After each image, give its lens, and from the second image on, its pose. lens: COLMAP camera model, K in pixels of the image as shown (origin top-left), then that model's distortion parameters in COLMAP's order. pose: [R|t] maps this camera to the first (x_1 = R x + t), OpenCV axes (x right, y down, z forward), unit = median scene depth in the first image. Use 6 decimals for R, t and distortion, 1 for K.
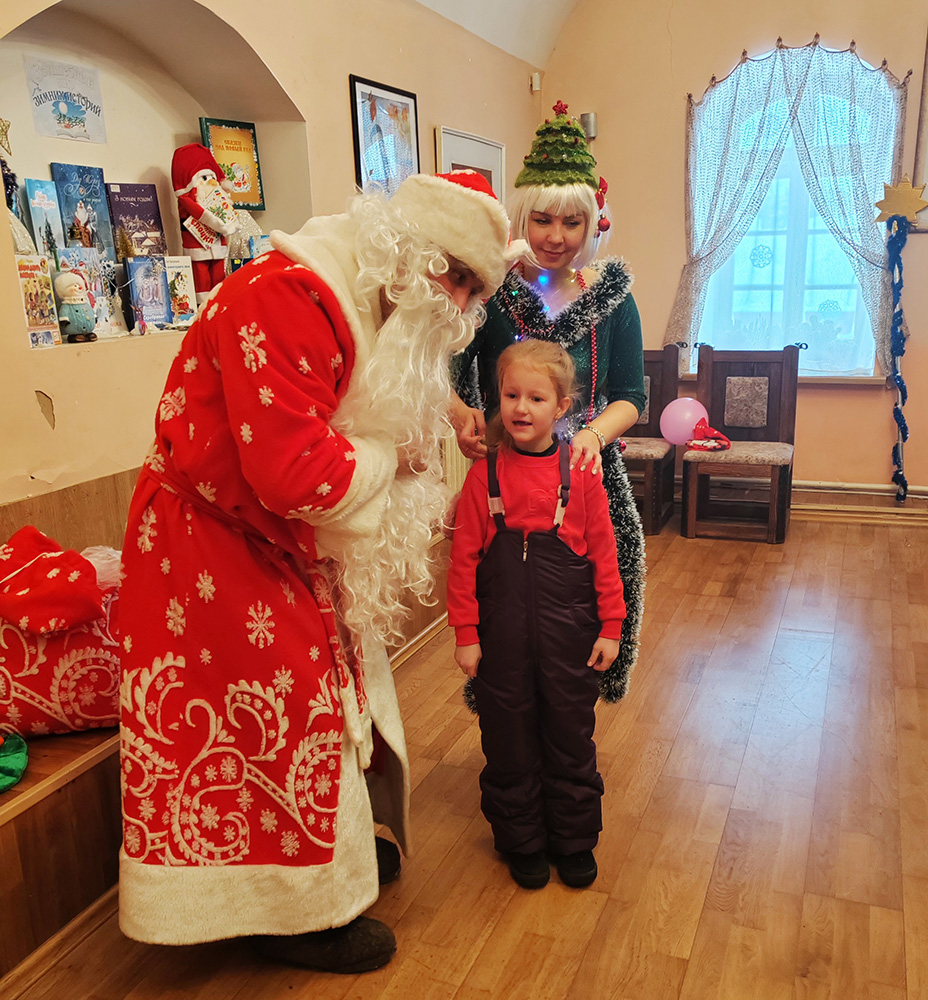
lens RADIAL K [[977.6, 0, 478.3], [0, 977.6, 533.8], [0, 0, 1]] dist [0.016876, 0.000000]
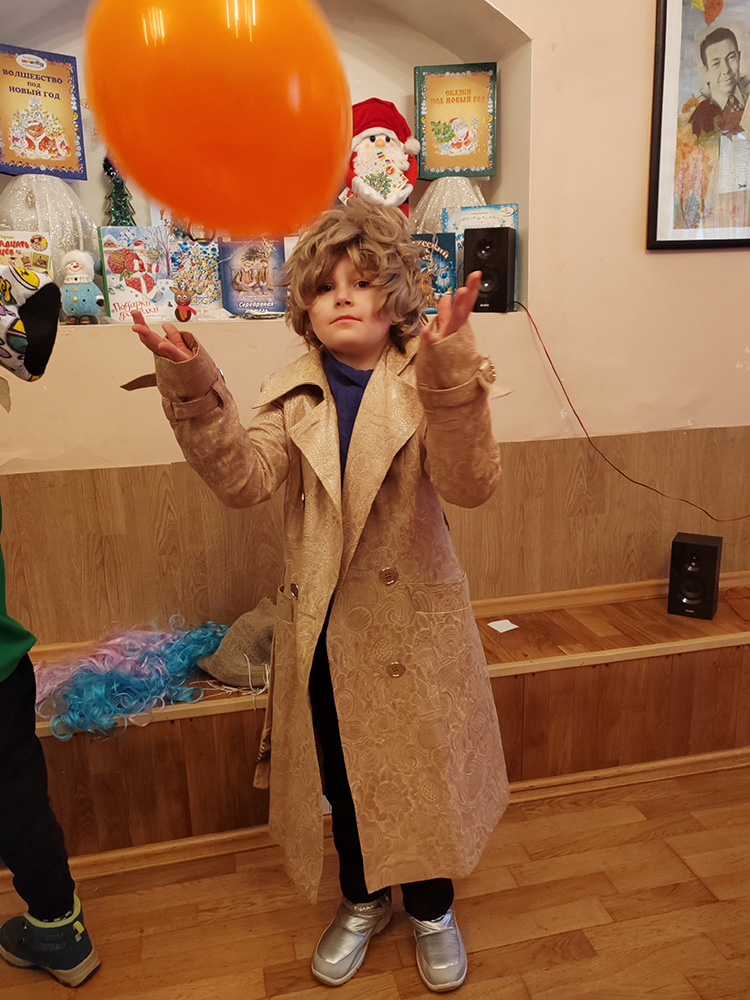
lens RADIAL K [[757.9, 0, 378.5], [0, 757.9, 499.6], [0, 0, 1]] dist [0.003020, 0.015717]
pose [[0.557149, 0.205128, -0.804679, 0.299327], [-0.207685, 0.972636, 0.104145, -0.135149], [0.804023, 0.109095, 0.584505, 0.664046]]
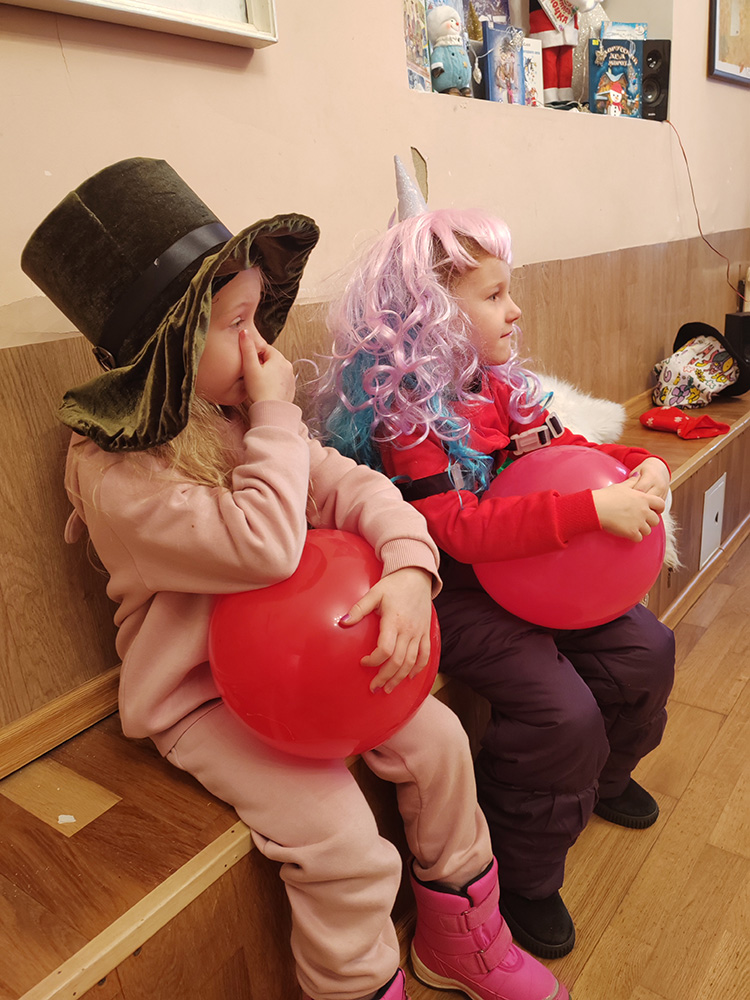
lens RADIAL K [[757.9, 0, 367.3], [0, 757.9, 497.0], [0, 0, 1]] dist [0.003020, 0.015717]
pose [[0.948945, 0.050368, -0.311395, -0.211630], [-0.025655, 0.996223, 0.082956, 0.061127], [0.314398, -0.070732, 0.946653, 0.299541]]
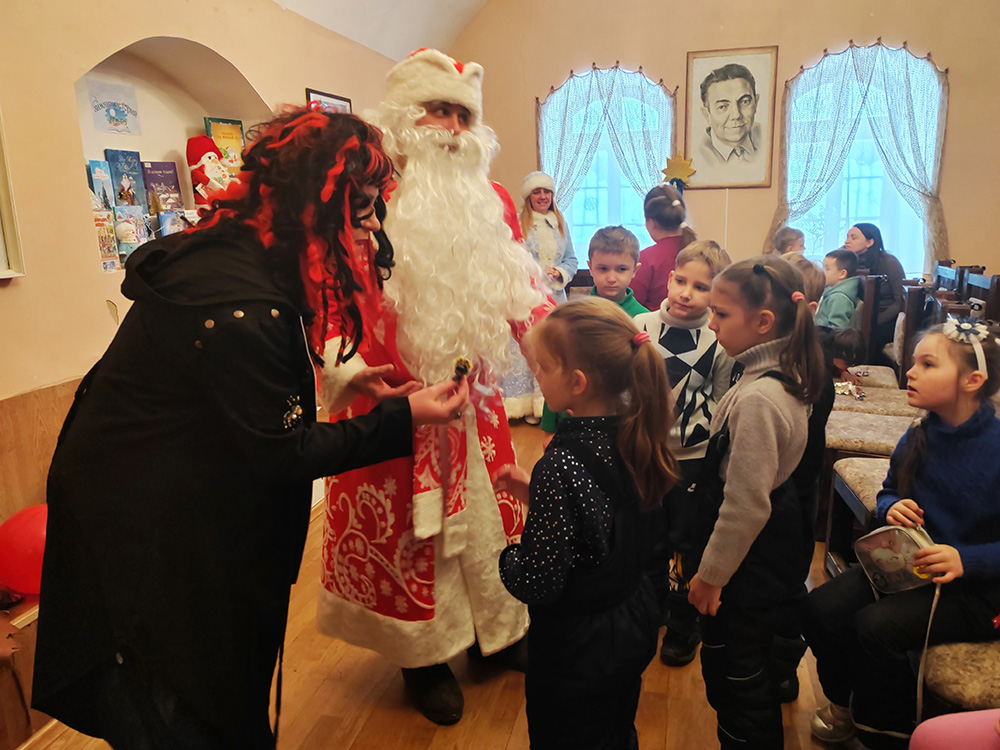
lens RADIAL K [[757.9, 0, 495.1], [0, 757.9, 367.6], [0, 0, 1]] dist [0.003020, 0.015717]
pose [[0.991695, -0.032275, 0.124497, -0.004452], [0.039763, 0.997516, -0.058141, 0.037401], [-0.122312, 0.062609, 0.990515, -0.168846]]
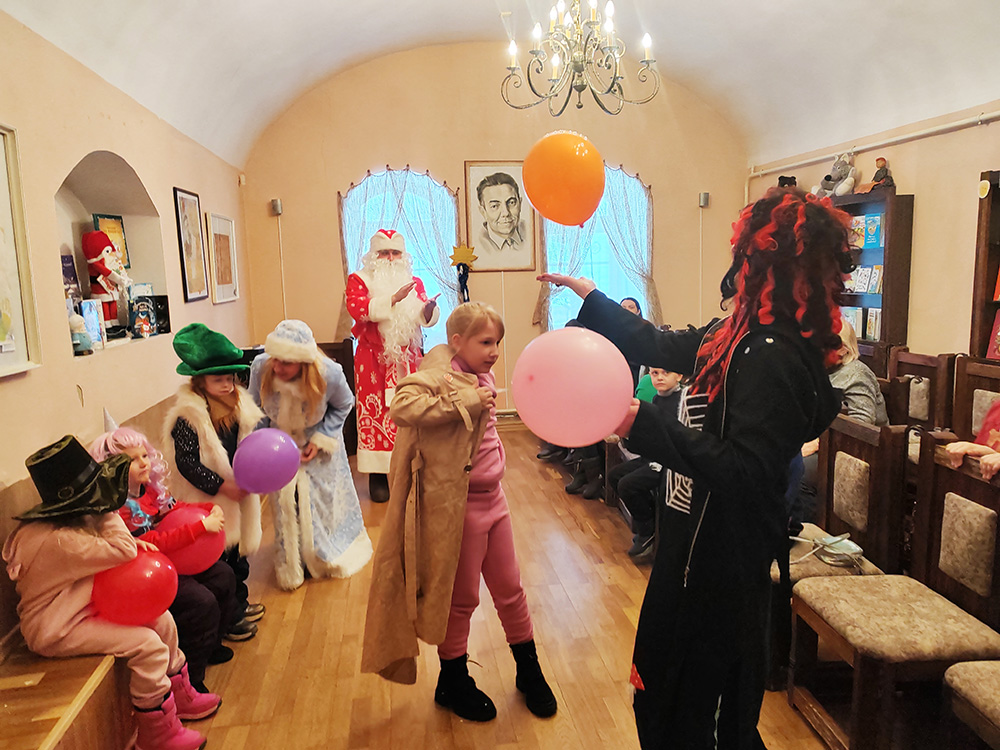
lens RADIAL K [[757.9, 0, 495.8], [0, 757.9, 377.4], [0, 0, 1]] dist [0.003020, 0.015717]
pose [[0.875125, -0.071067, 0.478650, -0.332091], [0.135100, 0.985706, -0.100655, 0.051739], [-0.464655, 0.152751, 0.872217, -0.349069]]
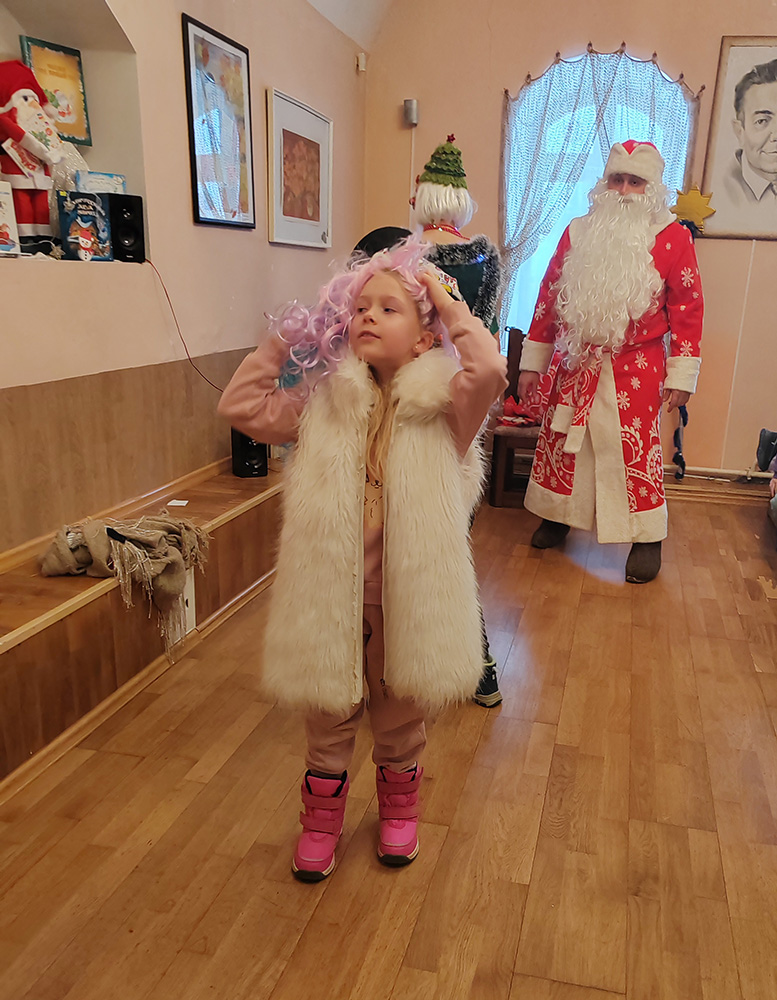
lens RADIAL K [[879.6, 0, 423.5], [0, 879.6, 566.4], [0, 0, 1]] dist [0.003107, 0.019447]
pose [[0.987399, 0.014278, 0.157608, -0.028894], [-0.022978, 0.998302, 0.053523, 0.032129], [-0.156576, -0.056470, 0.986050, 0.075309]]
